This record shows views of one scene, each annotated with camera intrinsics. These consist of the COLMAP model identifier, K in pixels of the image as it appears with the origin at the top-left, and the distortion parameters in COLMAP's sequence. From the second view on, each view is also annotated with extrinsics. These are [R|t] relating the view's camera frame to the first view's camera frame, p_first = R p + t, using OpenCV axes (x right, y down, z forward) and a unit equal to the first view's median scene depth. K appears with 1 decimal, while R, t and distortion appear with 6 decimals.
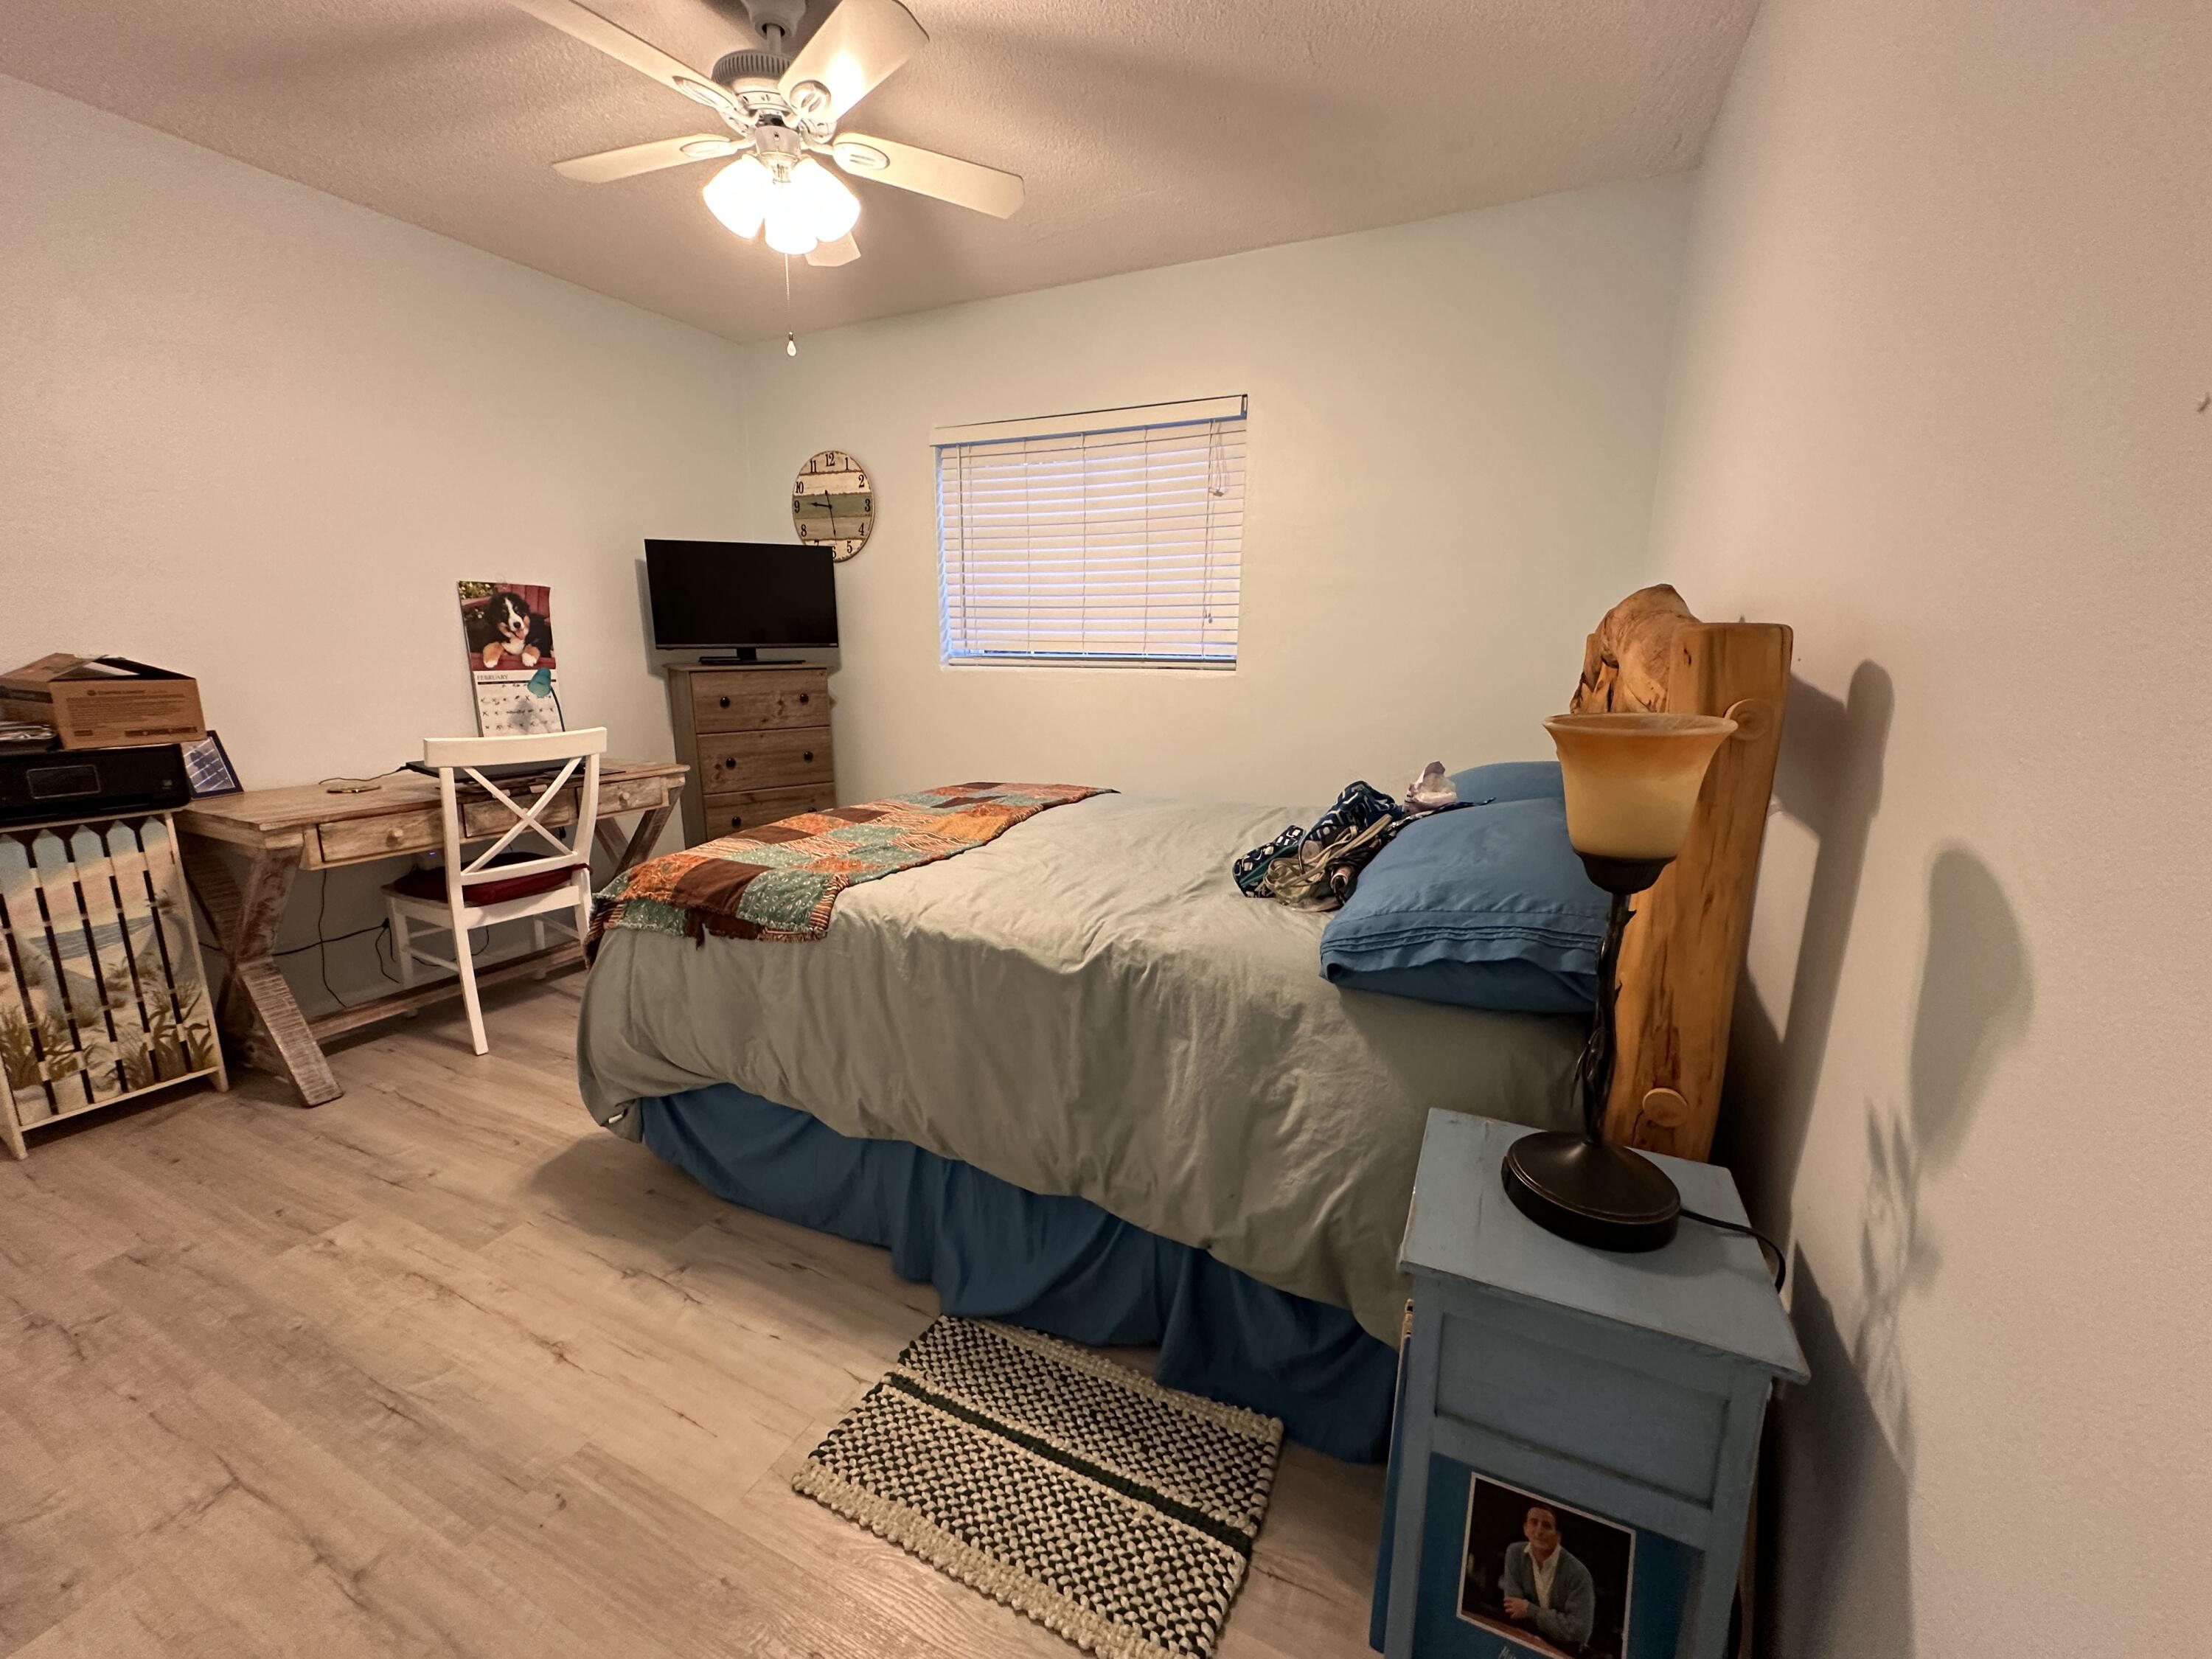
lens RADIAL K [[885.0, 0, 1106.0], [0, 885.0, 829.5], [0, 0, 1]] dist [-0.003570, 0.000712]
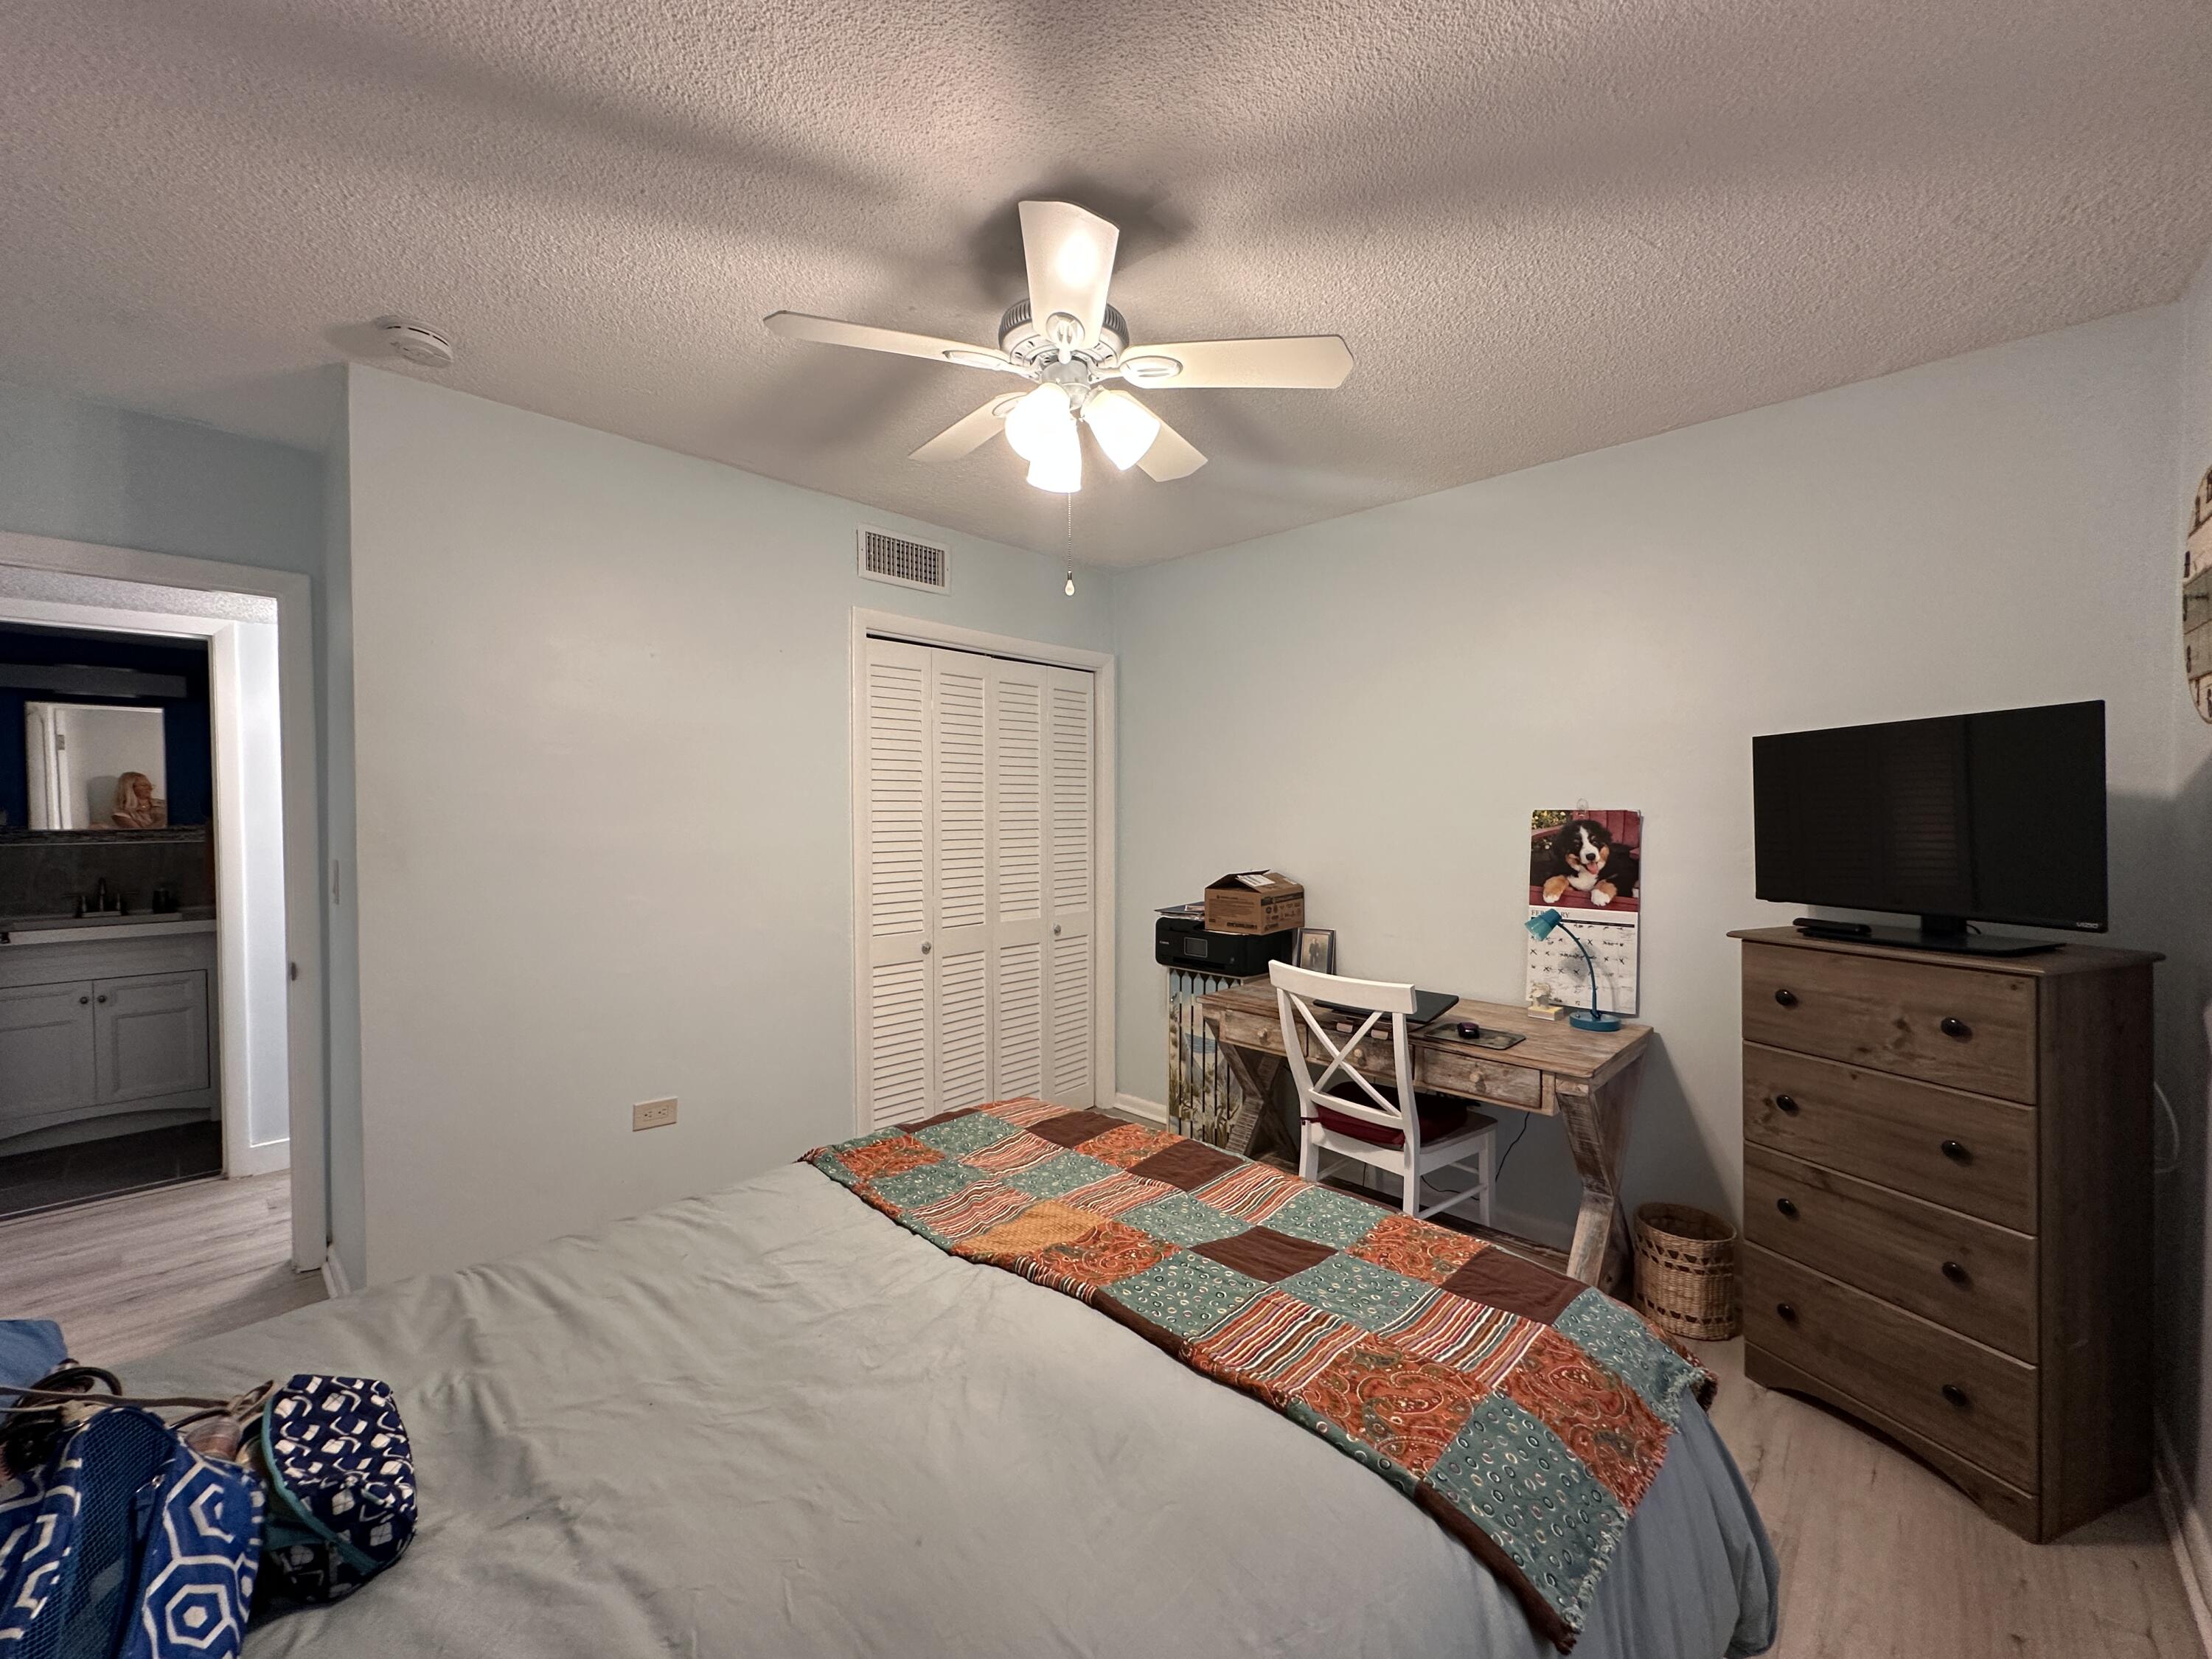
lens RADIAL K [[885.0, 0, 1106.0], [0, 885.0, 829.5], [0, 0, 1]] dist [-0.003570, 0.000712]
pose [[-0.312399, 0.018655, -0.949768, 0.289045], [-0.194210, 0.977436, 0.083079, -0.241104], [0.929887, 0.210408, -0.301727, 0.830725]]
